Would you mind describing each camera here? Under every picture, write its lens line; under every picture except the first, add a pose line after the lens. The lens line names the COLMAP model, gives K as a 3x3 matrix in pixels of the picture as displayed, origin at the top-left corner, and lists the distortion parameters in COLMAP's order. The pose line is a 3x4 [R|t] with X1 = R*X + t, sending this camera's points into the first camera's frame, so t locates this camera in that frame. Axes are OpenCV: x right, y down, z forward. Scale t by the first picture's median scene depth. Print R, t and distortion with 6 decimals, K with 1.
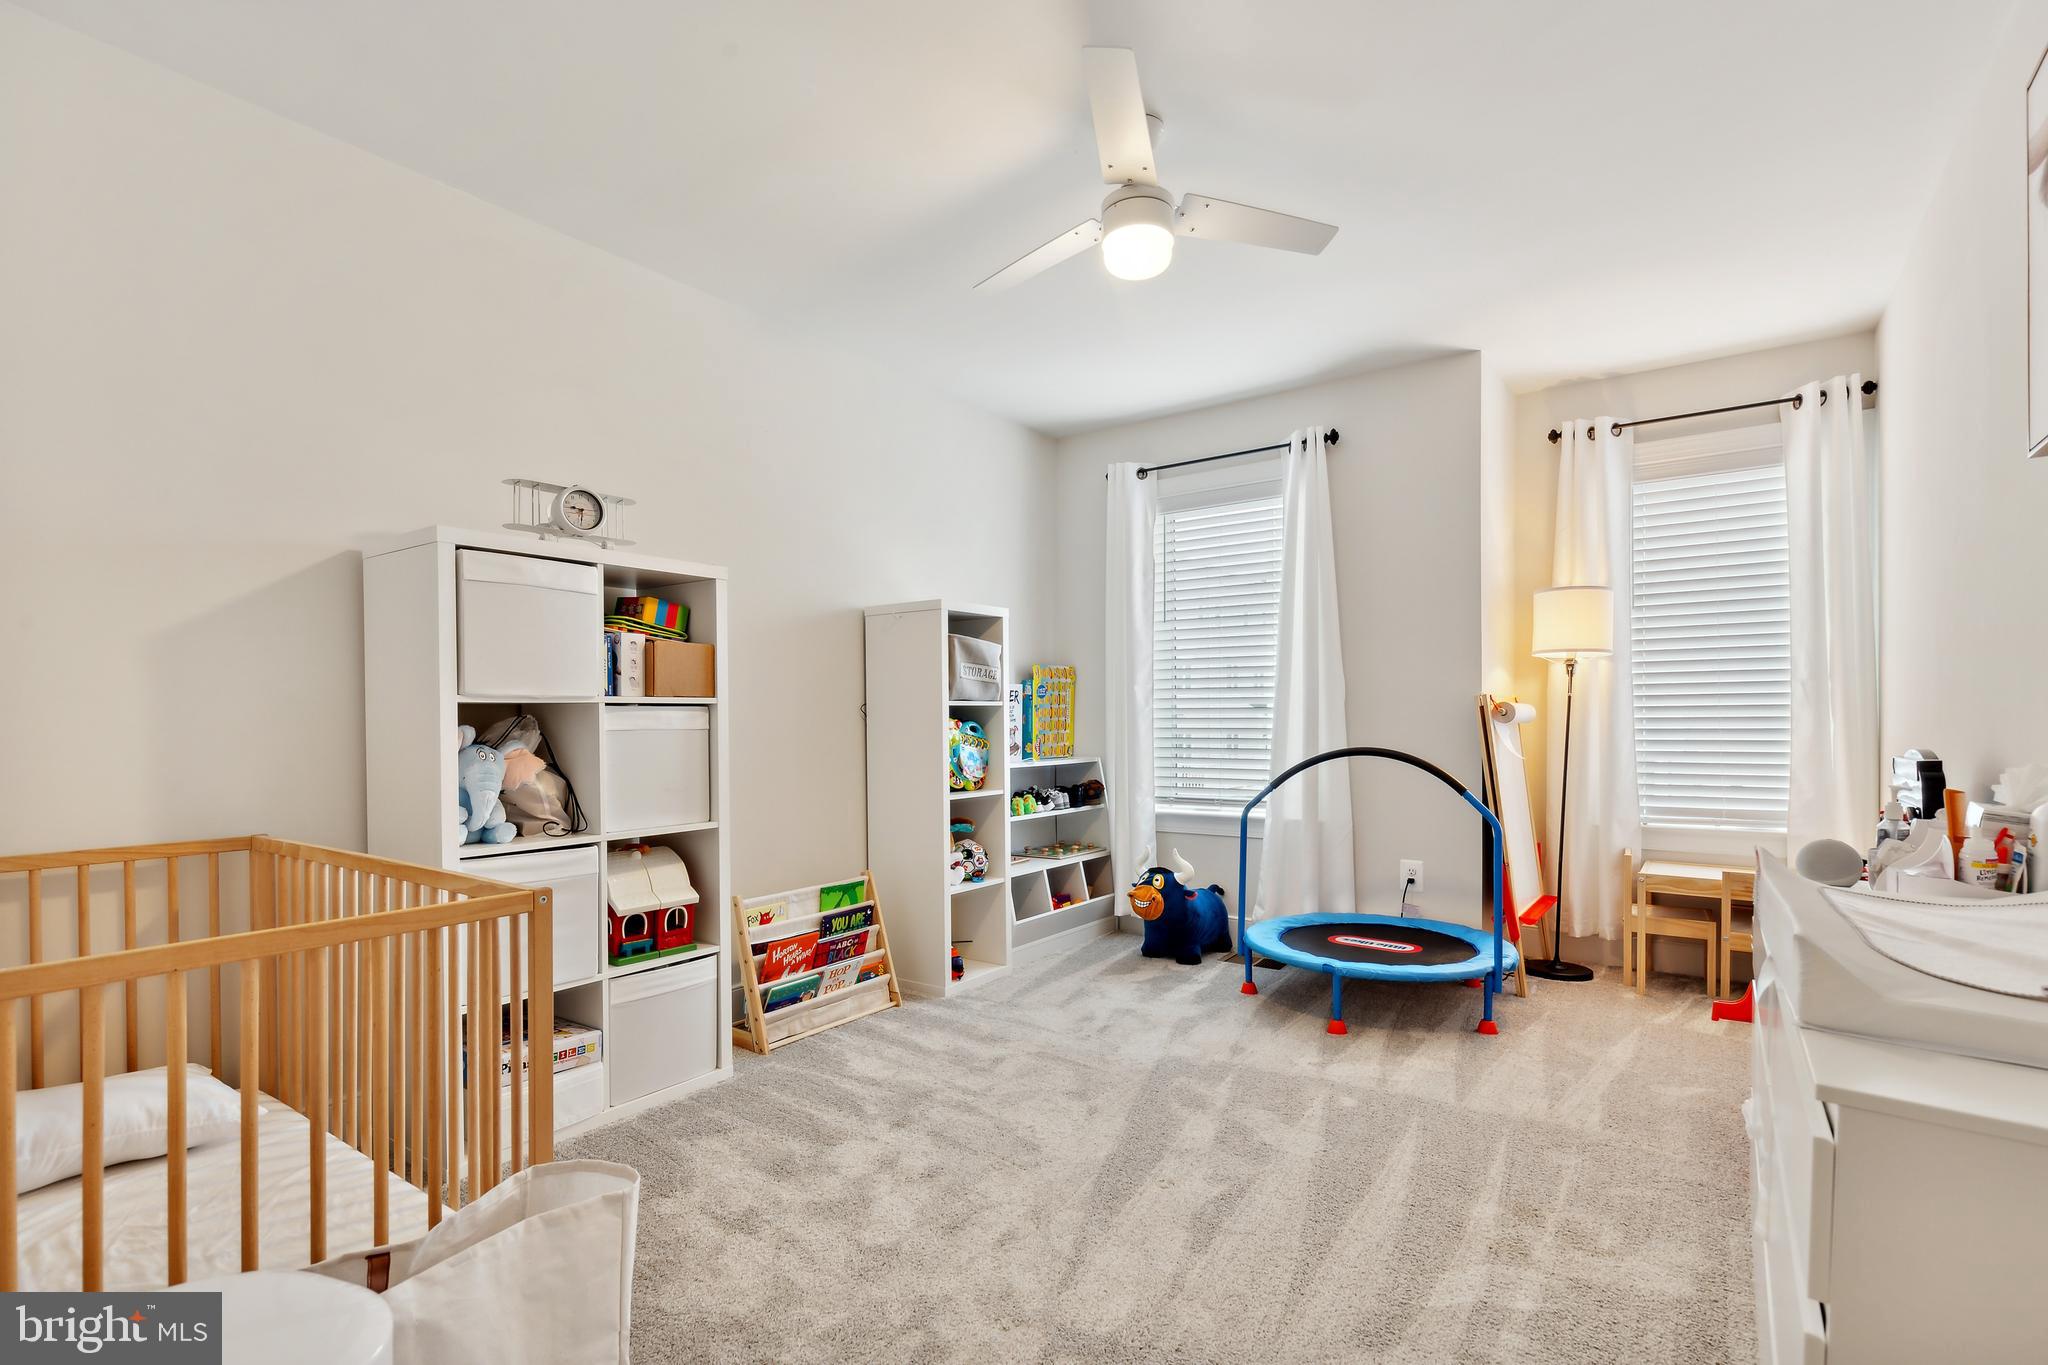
lens RADIAL K [[944.6, 0, 1029.4], [0, 944.6, 700.2], [0, 0, 1]] dist [0.003515, 0.000285]
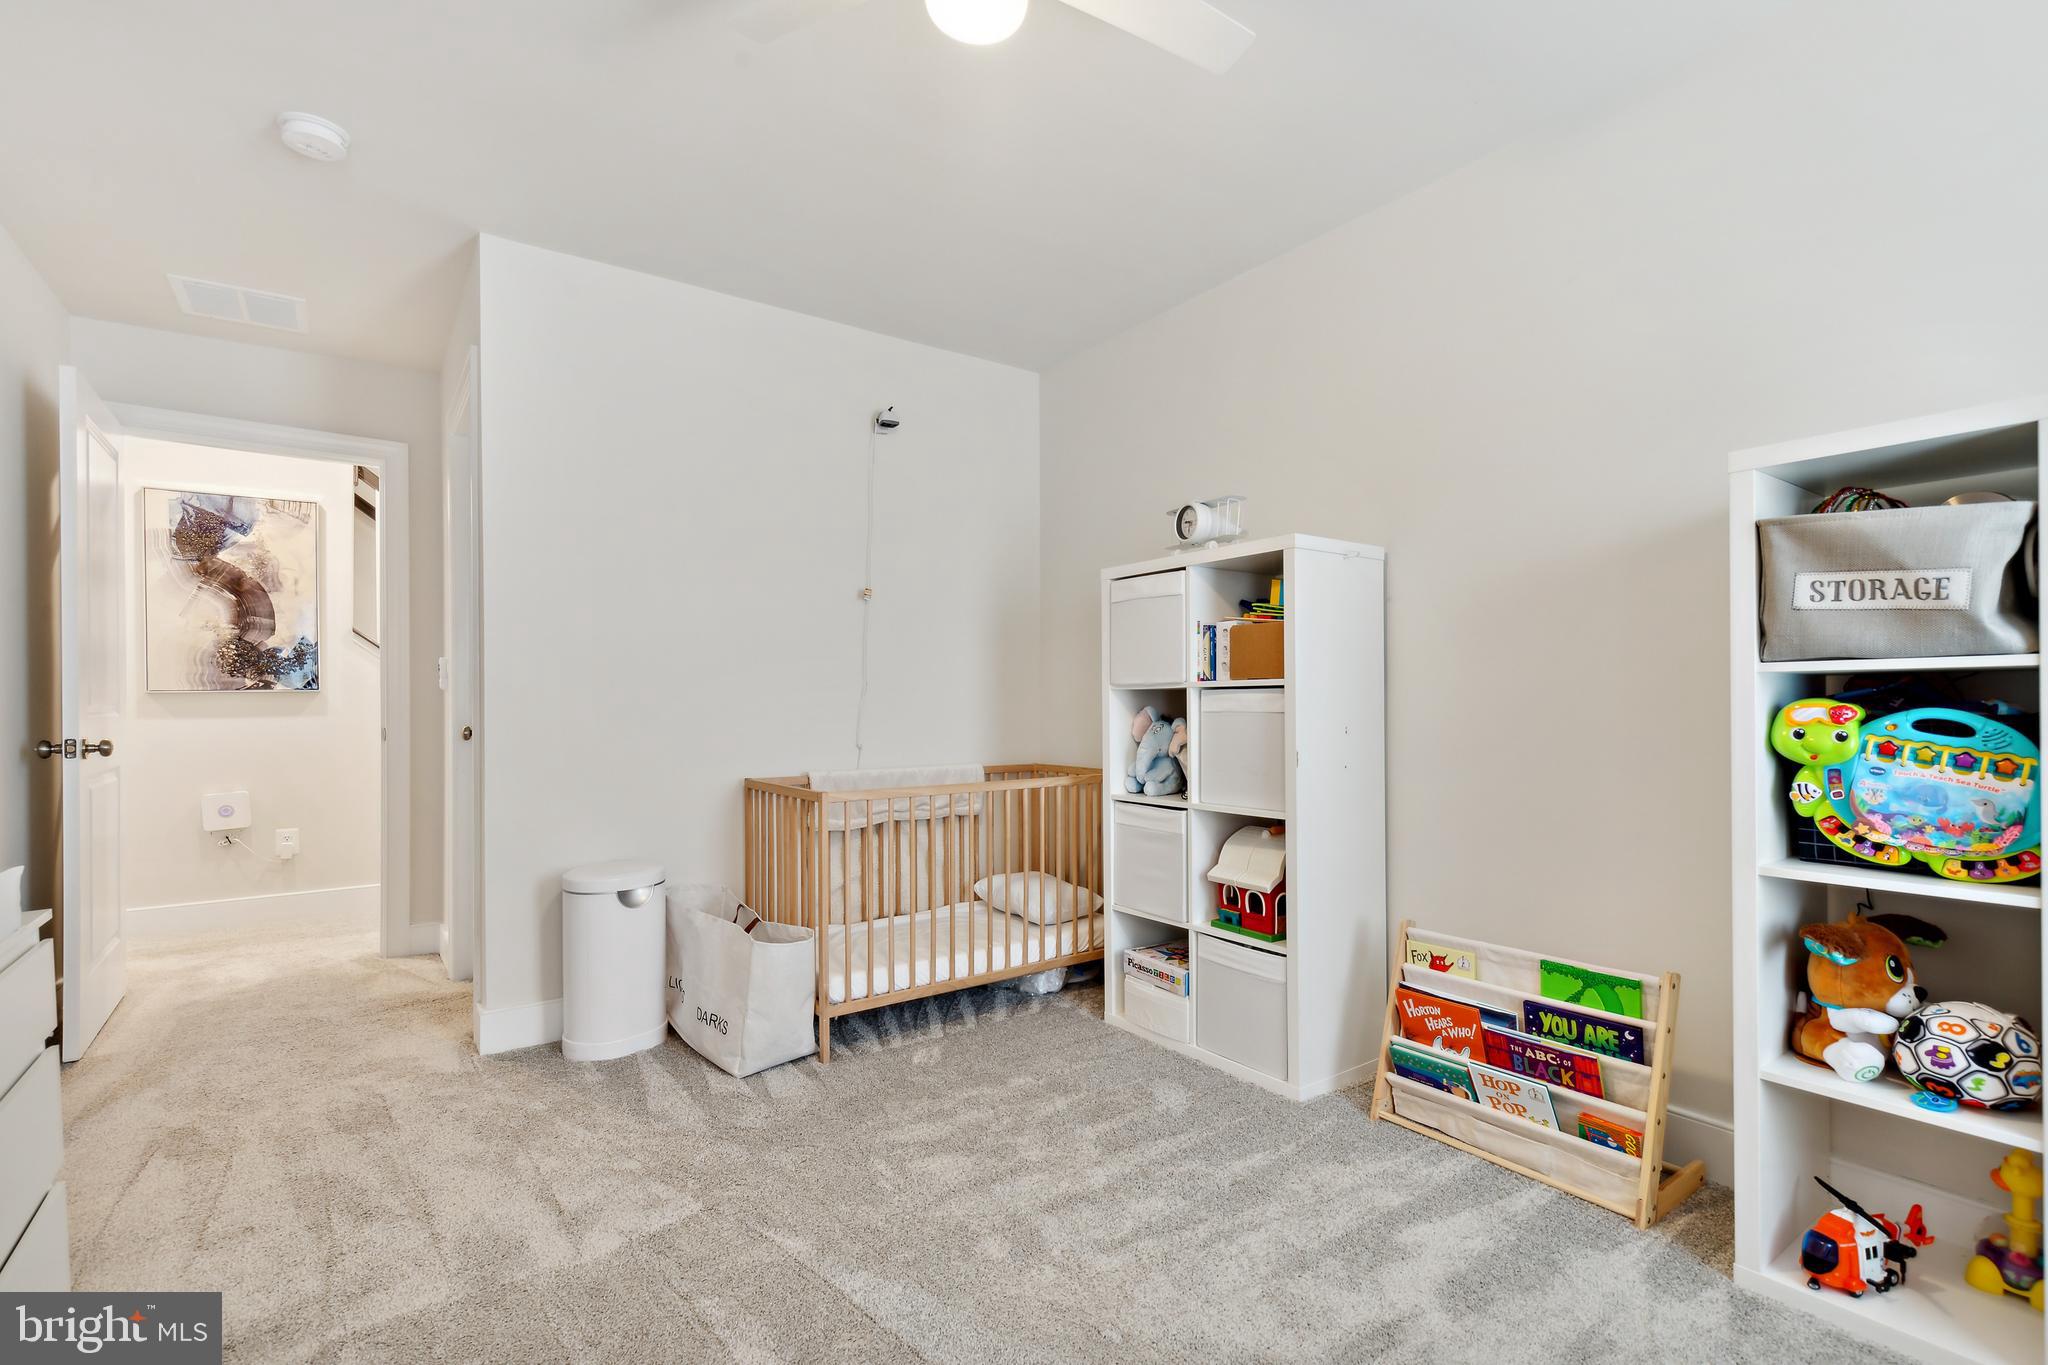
lens RADIAL K [[944.6, 0, 1029.4], [0, 944.6, 700.2], [0, 0, 1]] dist [0.003515, 0.000285]
pose [[-0.316833, 0.004450, -0.948471, 0.550827], [0.024936, 0.999682, -0.003640, 0.014143], [0.948153, -0.024804, -0.316844, 0.943310]]
